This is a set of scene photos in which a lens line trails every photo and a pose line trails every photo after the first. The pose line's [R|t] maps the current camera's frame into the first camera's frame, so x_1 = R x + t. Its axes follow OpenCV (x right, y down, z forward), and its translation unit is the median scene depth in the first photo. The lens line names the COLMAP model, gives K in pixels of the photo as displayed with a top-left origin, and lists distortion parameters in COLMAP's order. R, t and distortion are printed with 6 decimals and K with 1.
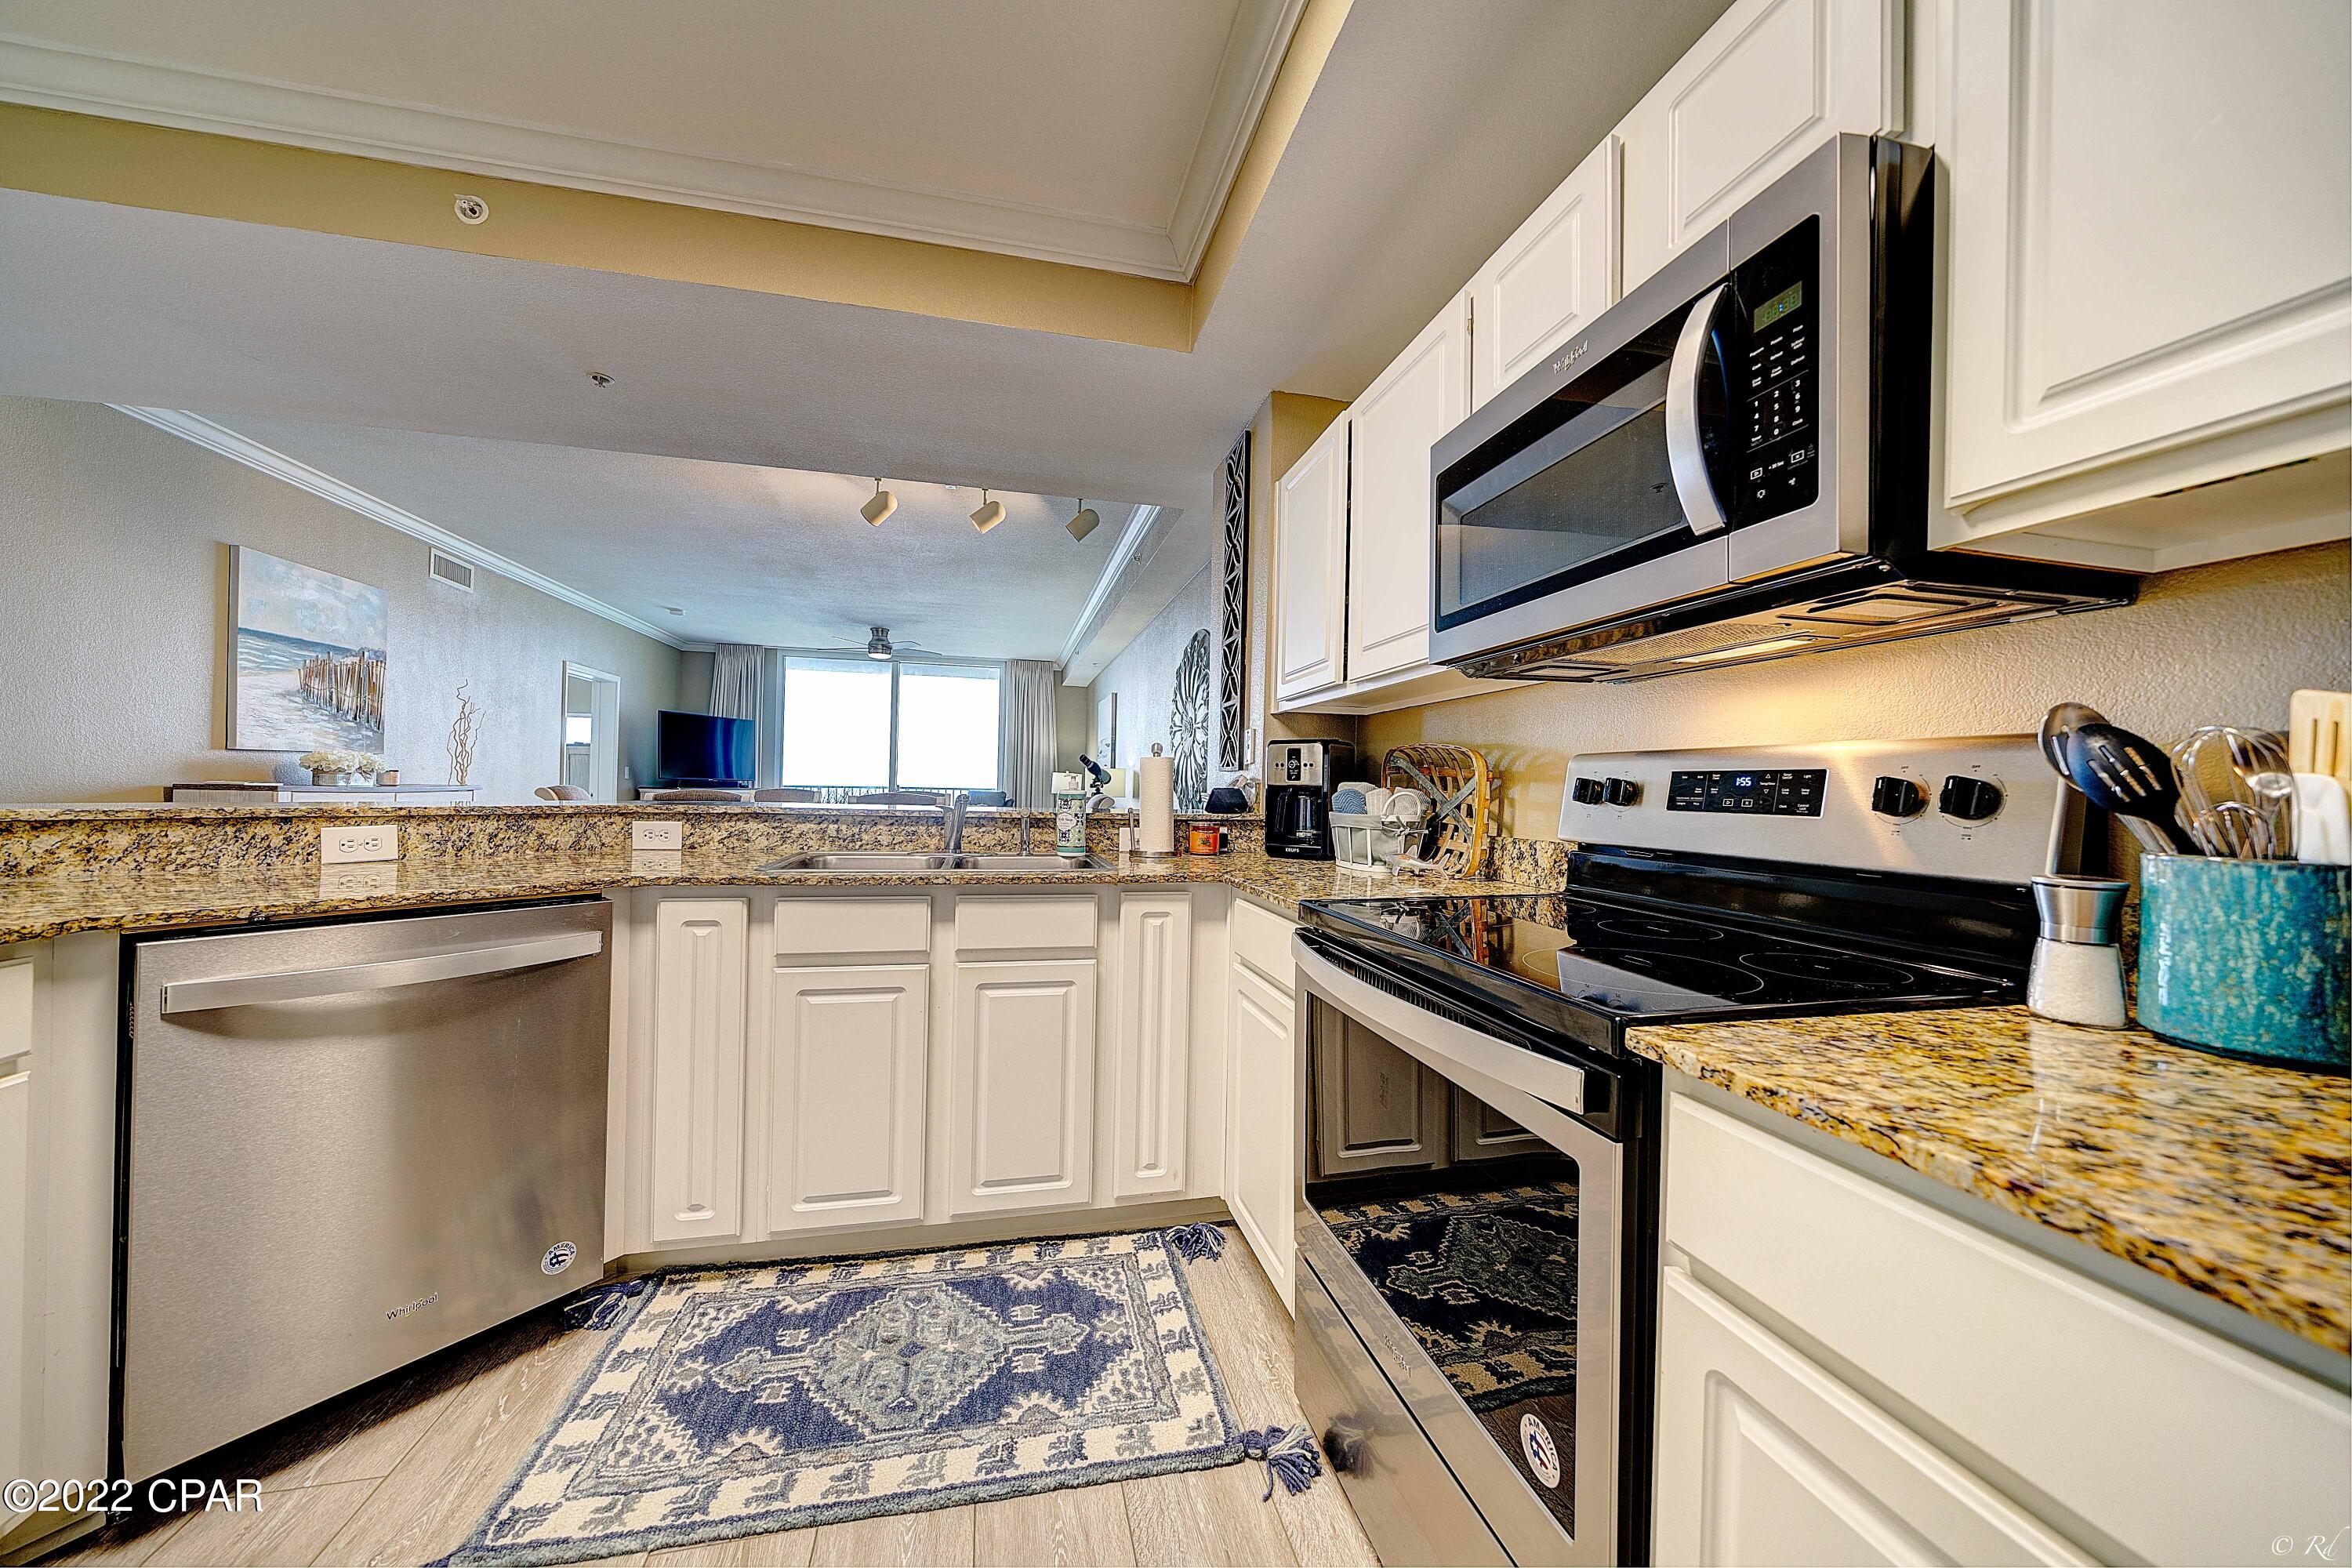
lens RADIAL K [[807.3, 0, 1170.9], [0, 807.3, 782.7], [0, 0, 1]] dist [-0.005730, 0.000379]
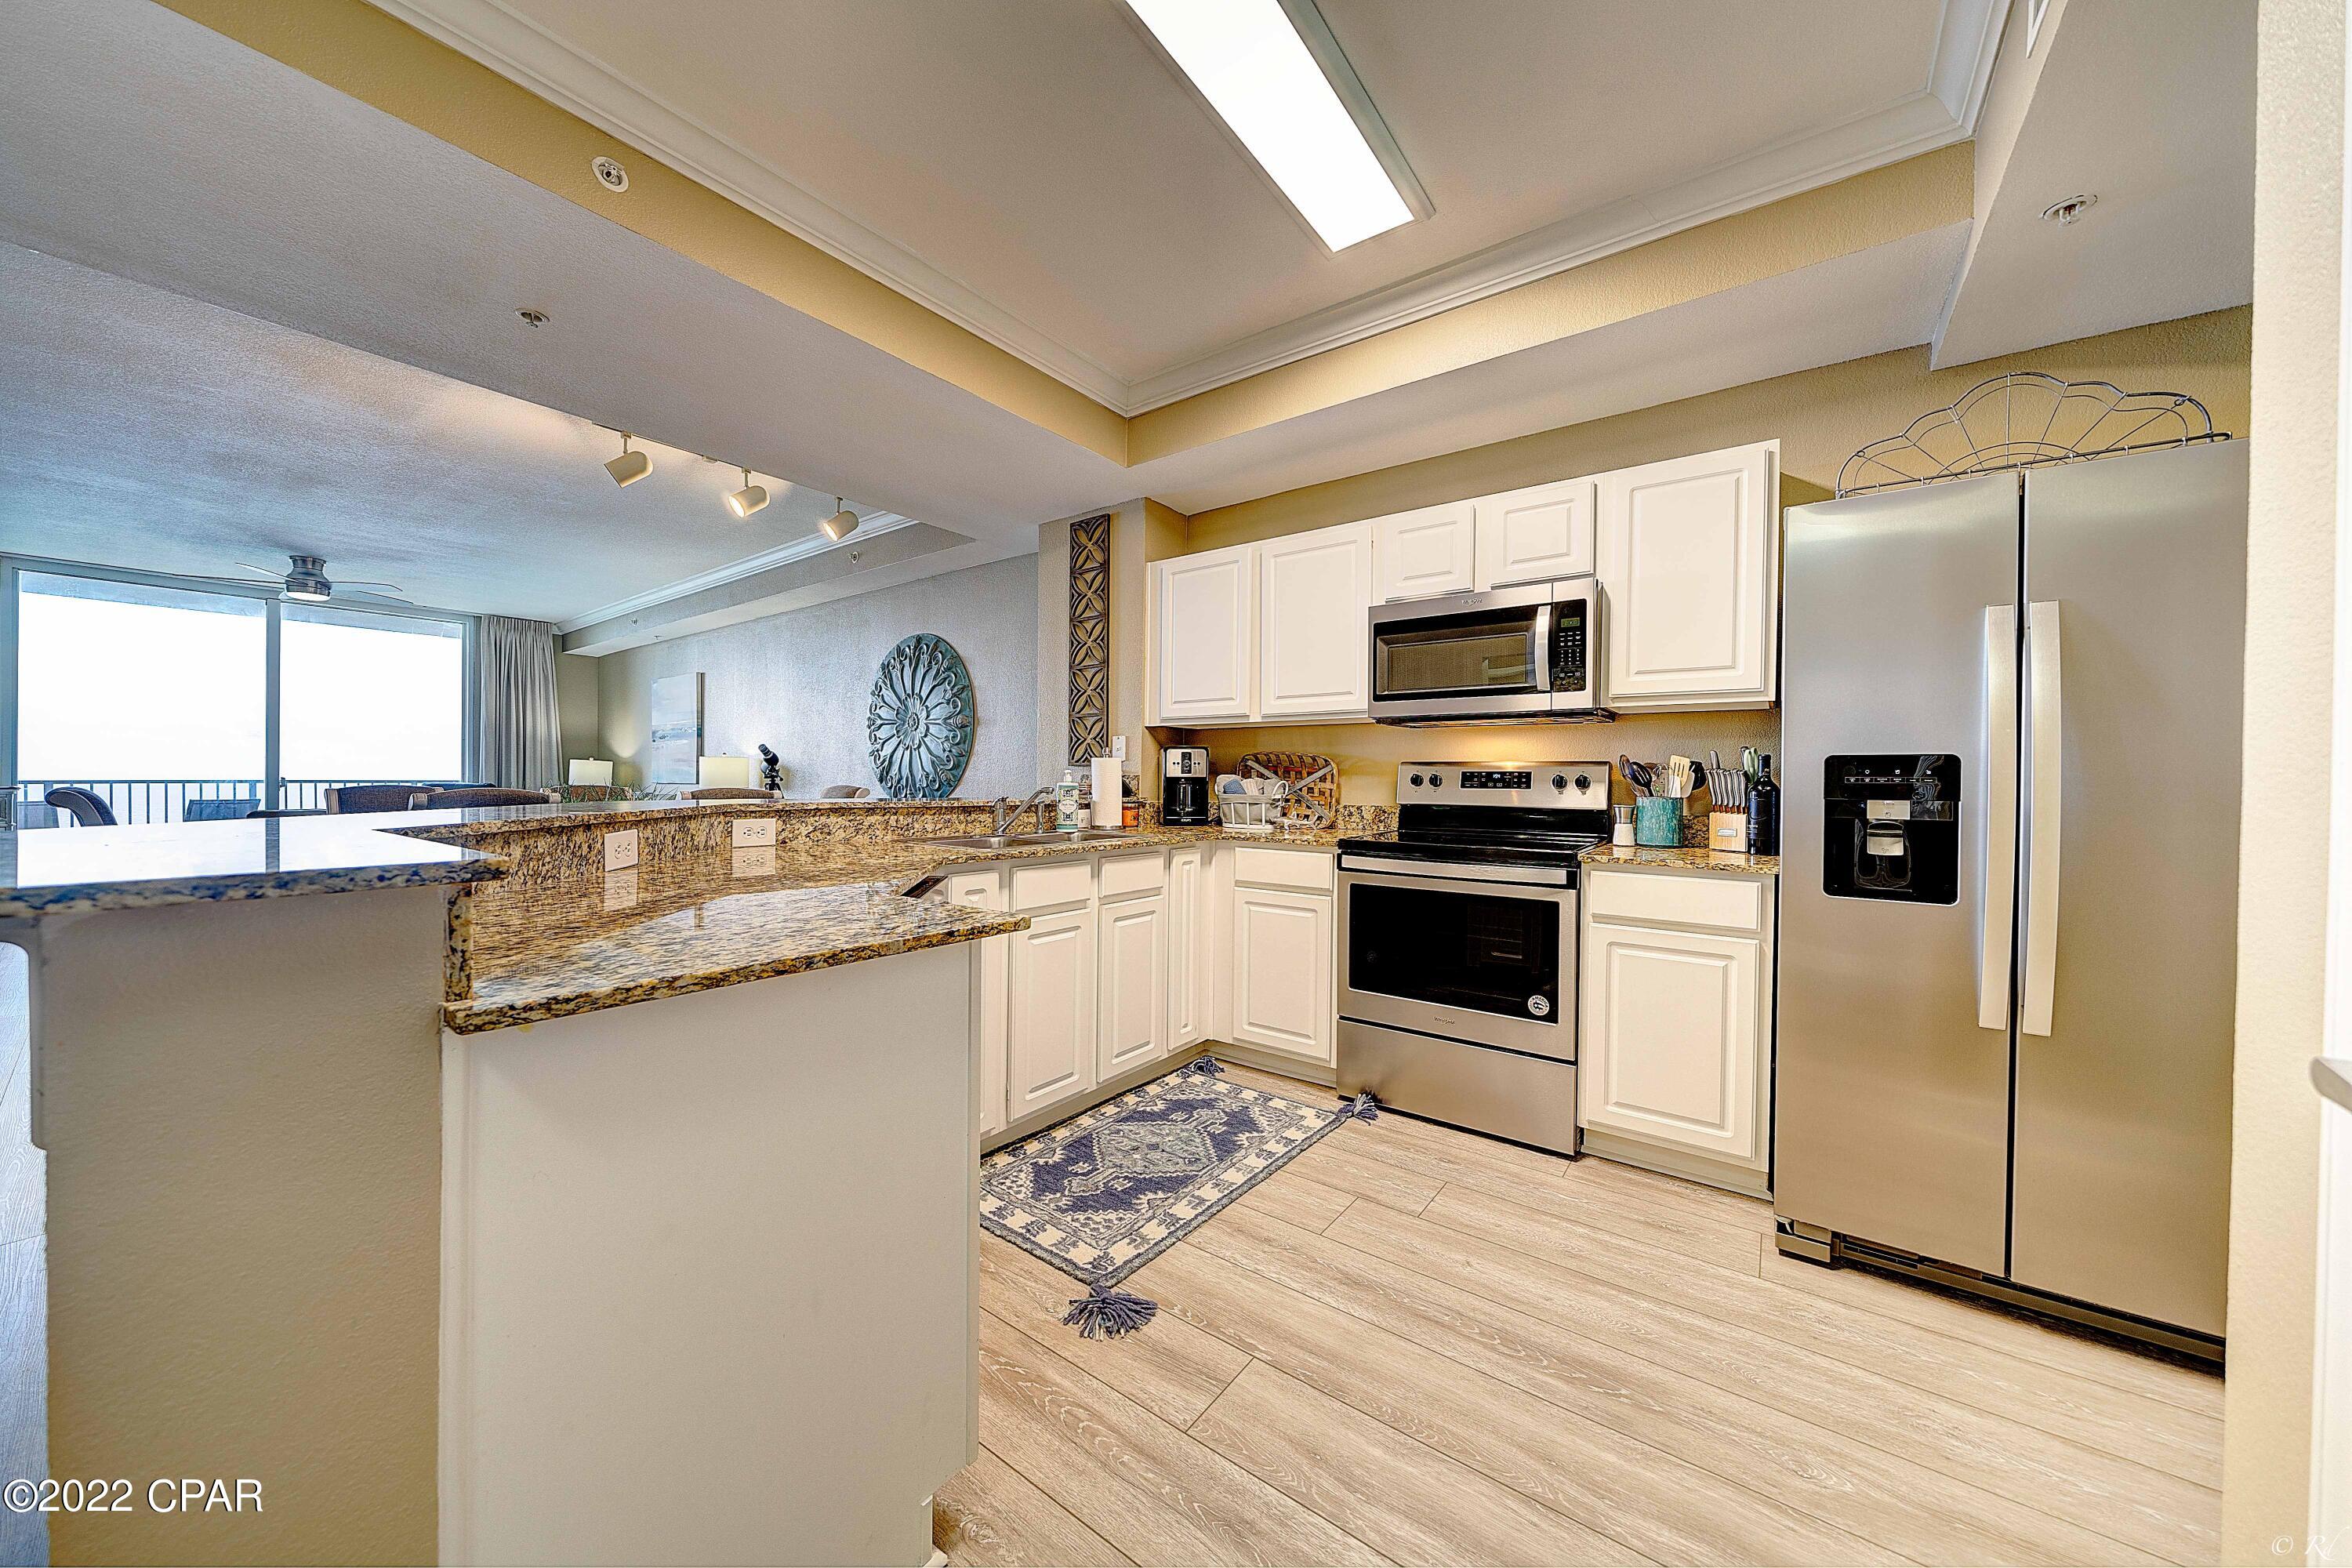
lens RADIAL K [[807.3, 0, 1177.3], [0, 807.3, 784.3], [0, 0, 1]] dist [-0.005730, 0.000379]
pose [[0.761659, -0.016572, 0.647766, -1.174581], [0.002868, 0.999749, 0.022204, -0.023625], [-0.647972, -0.015053, 0.761515, -0.183437]]
